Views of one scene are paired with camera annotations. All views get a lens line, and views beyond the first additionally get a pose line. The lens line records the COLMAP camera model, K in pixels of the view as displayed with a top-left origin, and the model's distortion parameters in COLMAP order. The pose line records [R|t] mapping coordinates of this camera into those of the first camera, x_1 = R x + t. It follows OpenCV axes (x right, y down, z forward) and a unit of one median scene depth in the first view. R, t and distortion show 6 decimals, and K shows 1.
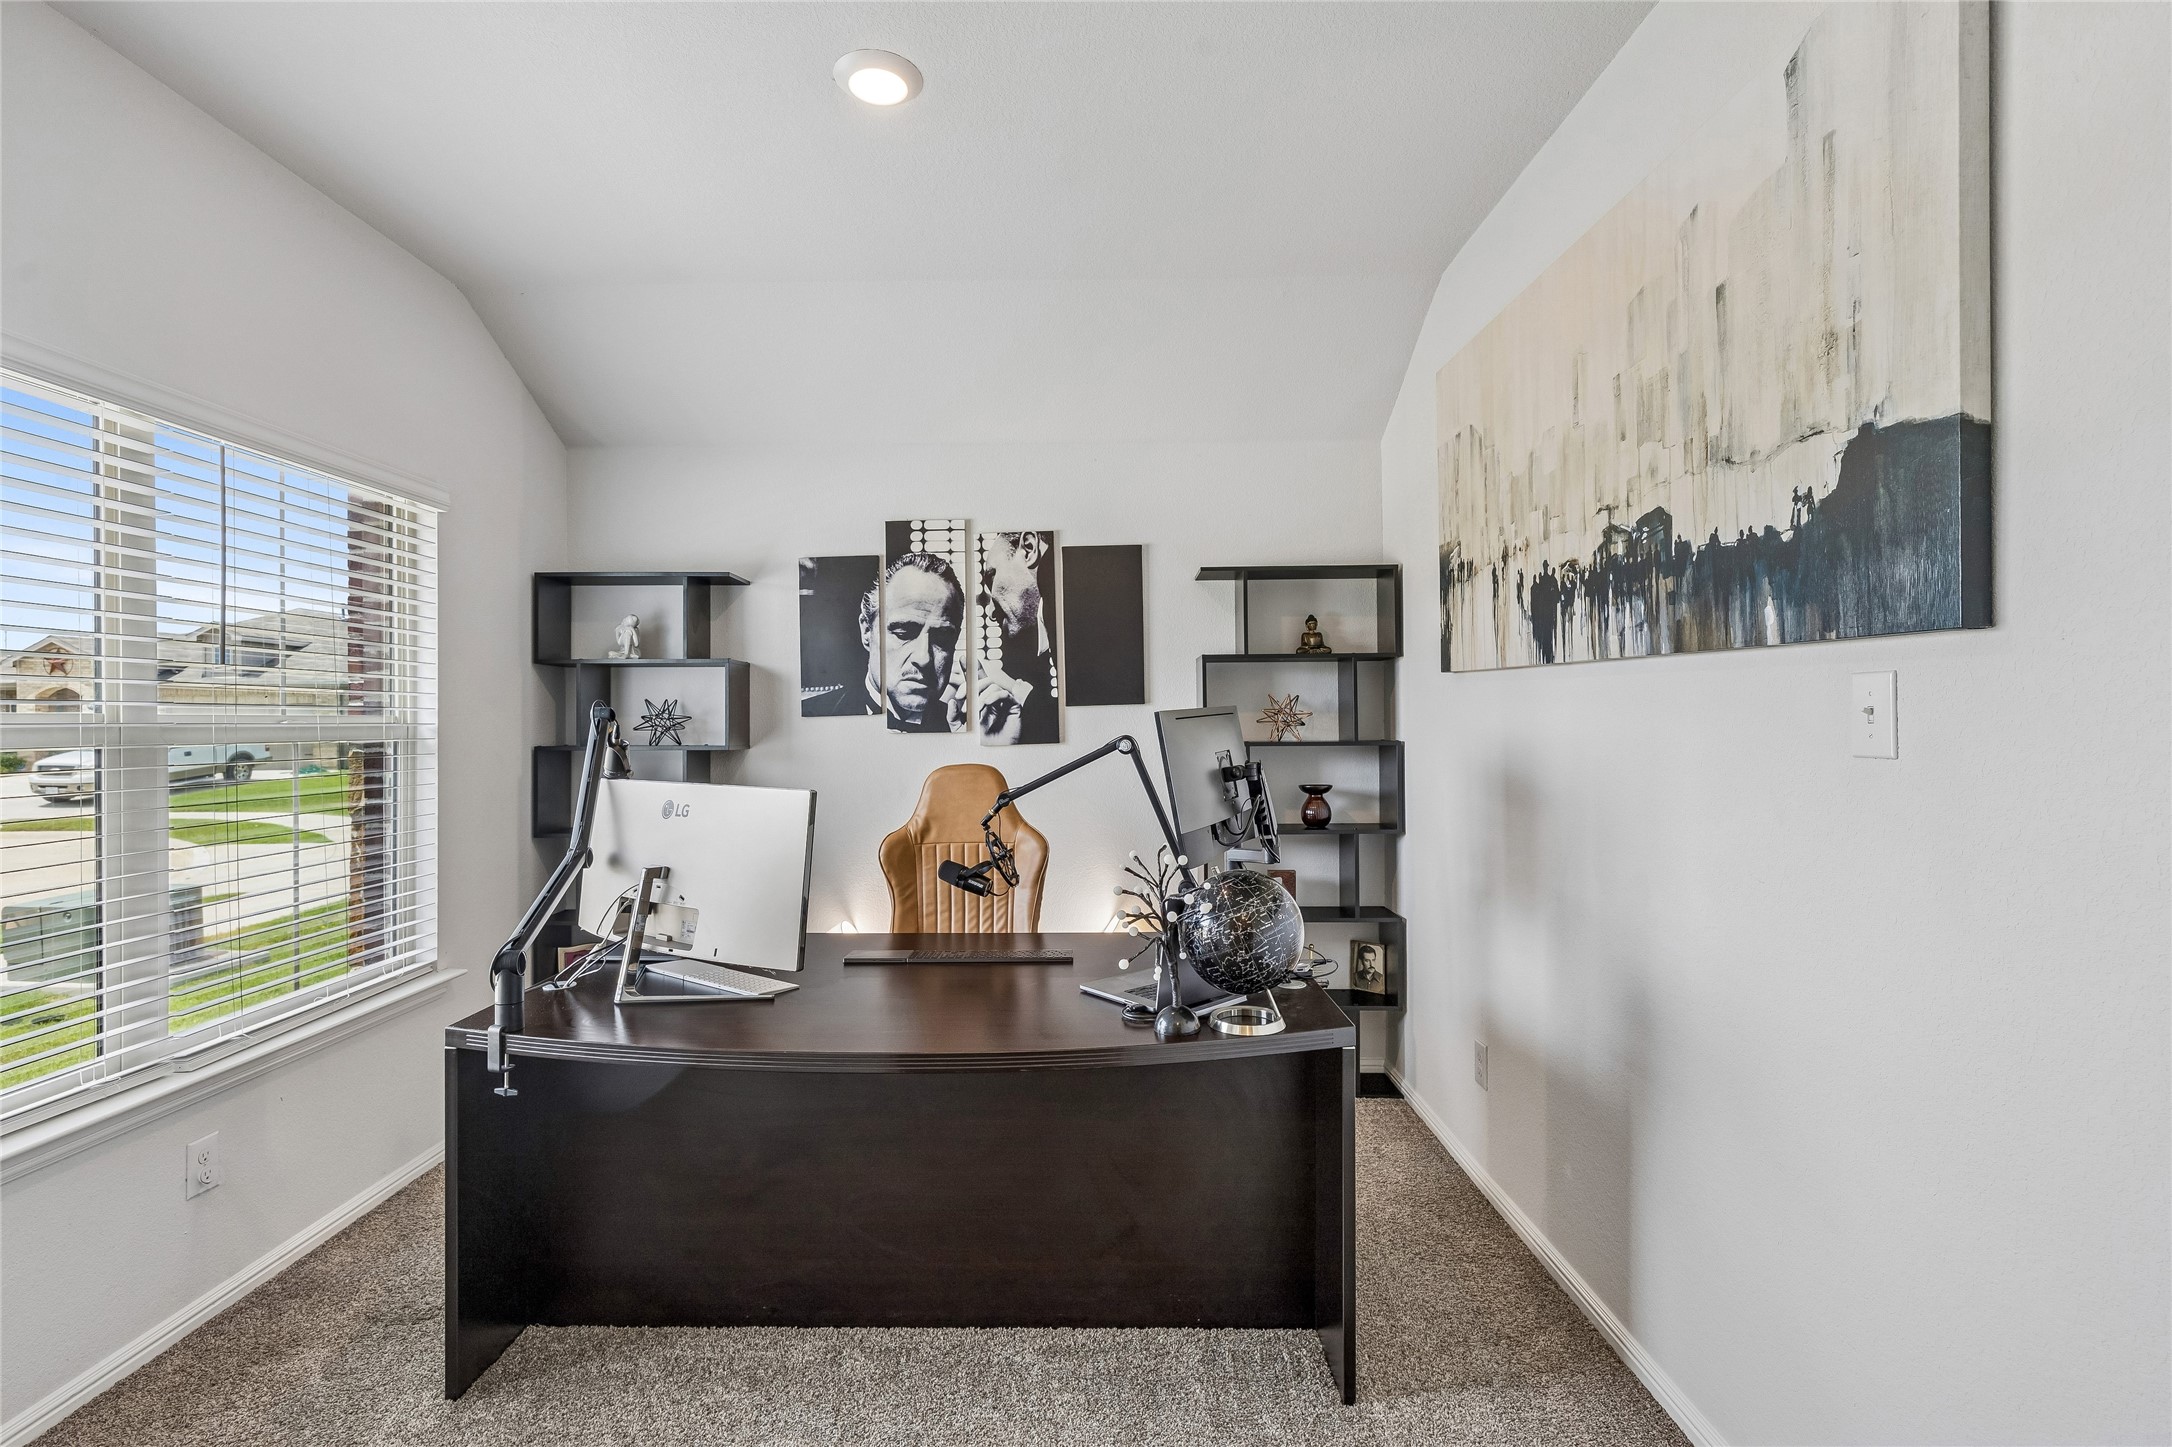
lens RADIAL K [[1015.9, 0, 1079.9], [0, 1015.9, 716.9], [0, 0, 1]] dist [-0.000253, 0.001488]
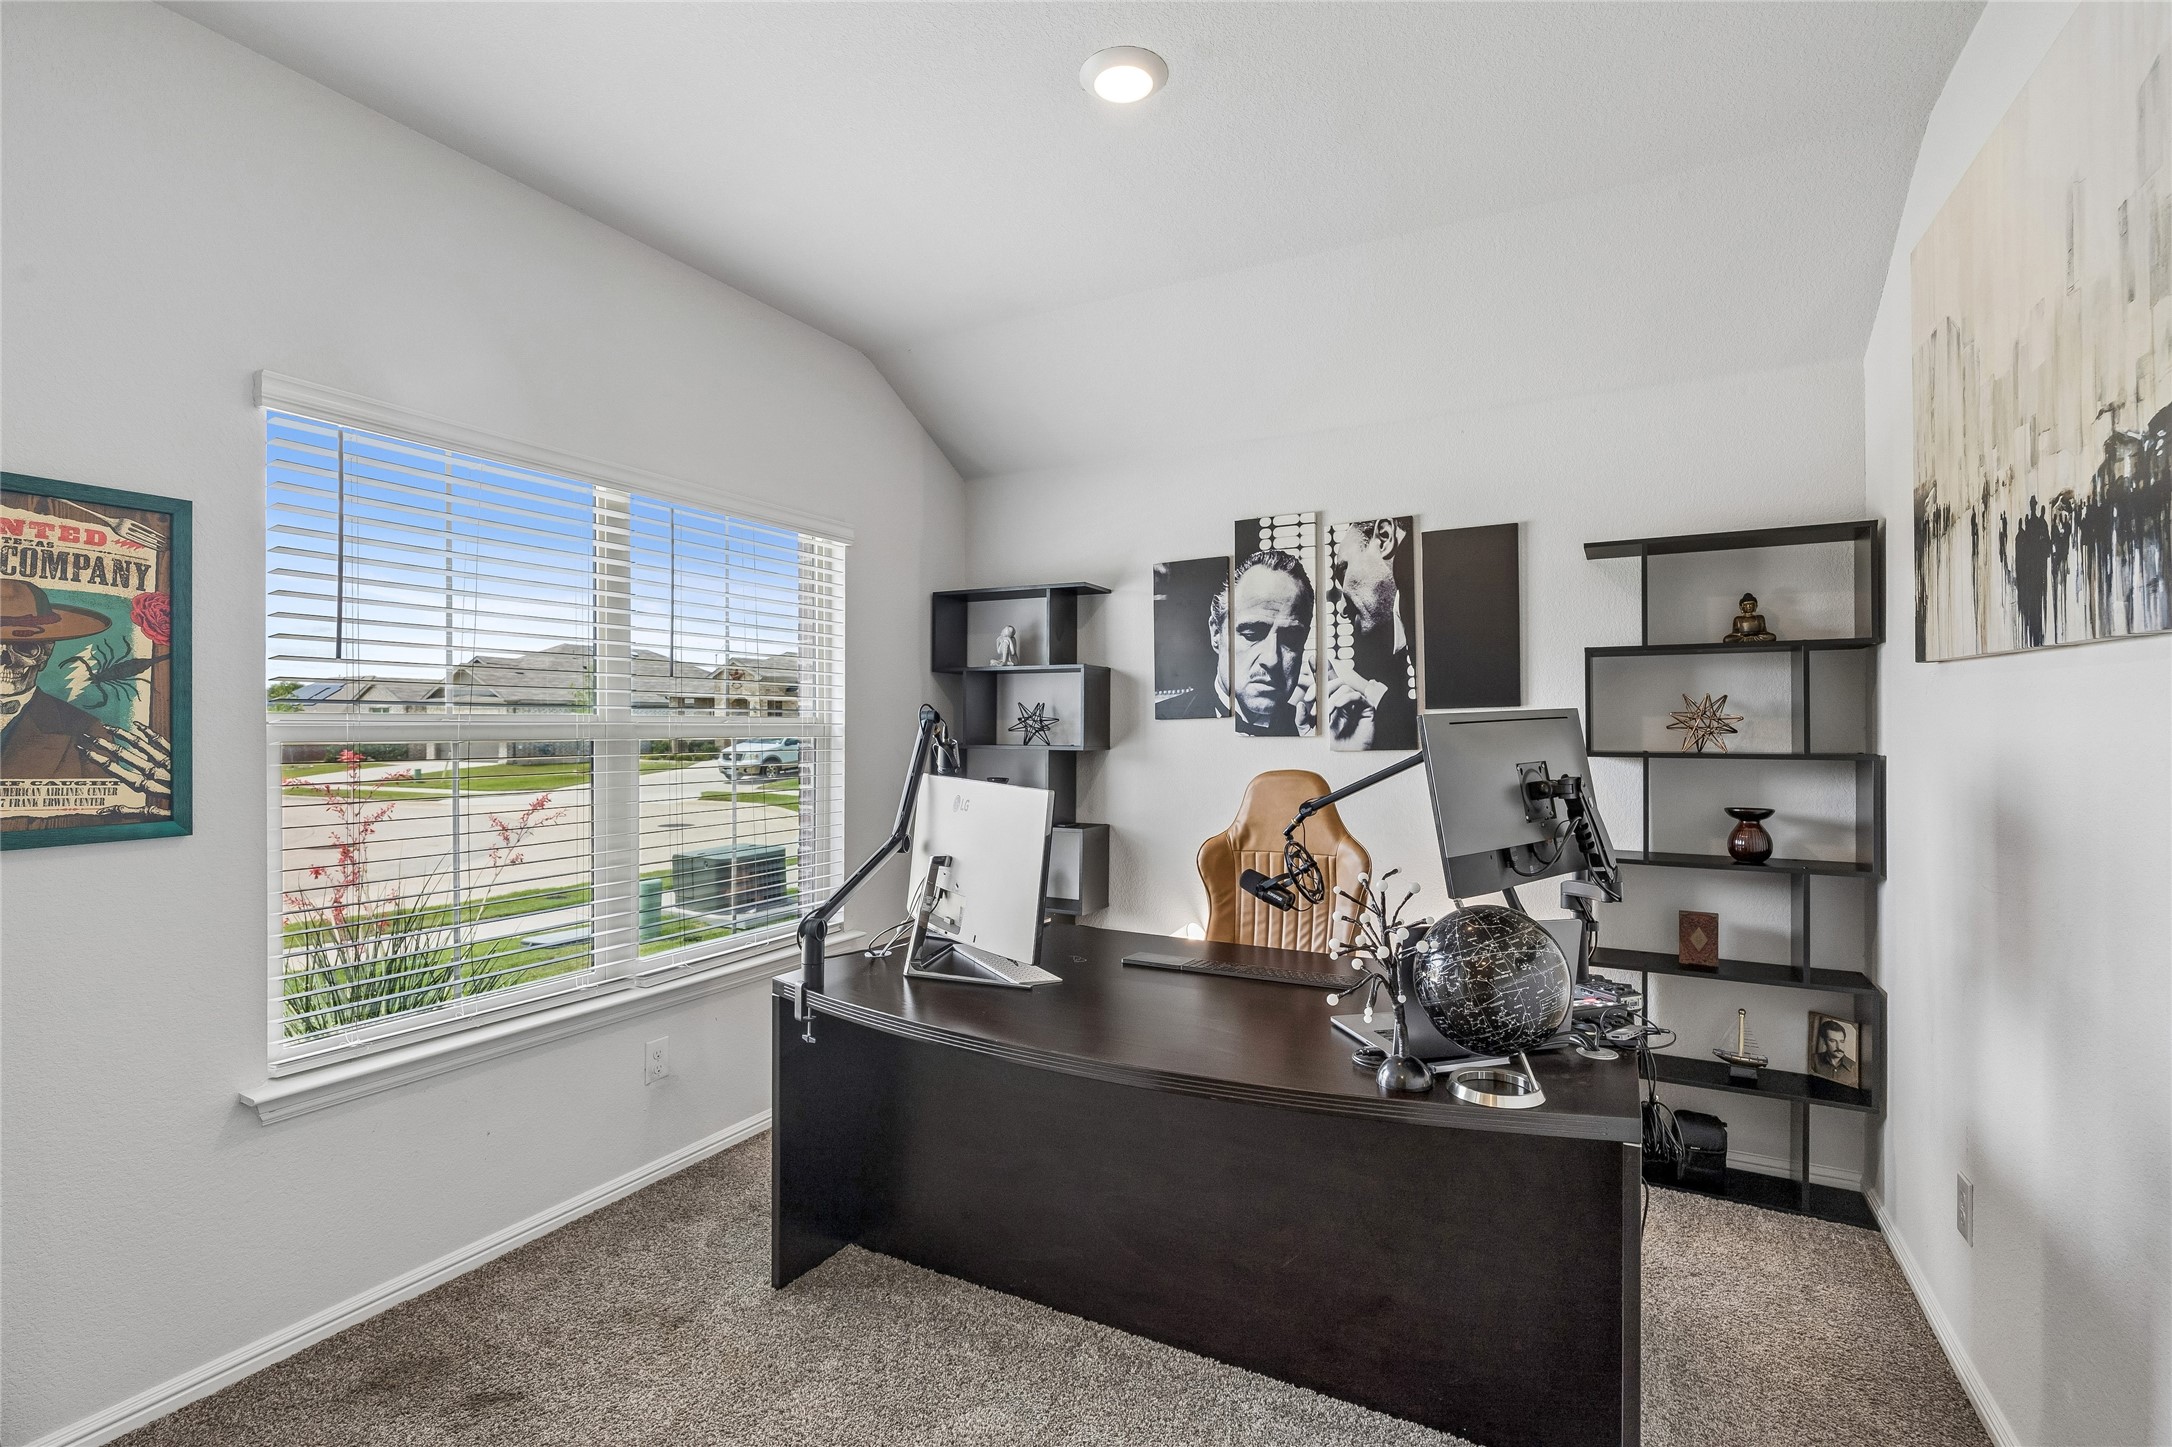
lens RADIAL K [[1015.9, 0, 1081.1], [0, 1015.9, 724.8], [0, 0, 1]] dist [-0.000253, 0.001488]
pose [[0.885483, 0.006426, -0.464627, 0.183801], [-0.004163, 0.999974, 0.005896, -0.000680], [0.464653, -0.003286, 0.885487, 0.080177]]
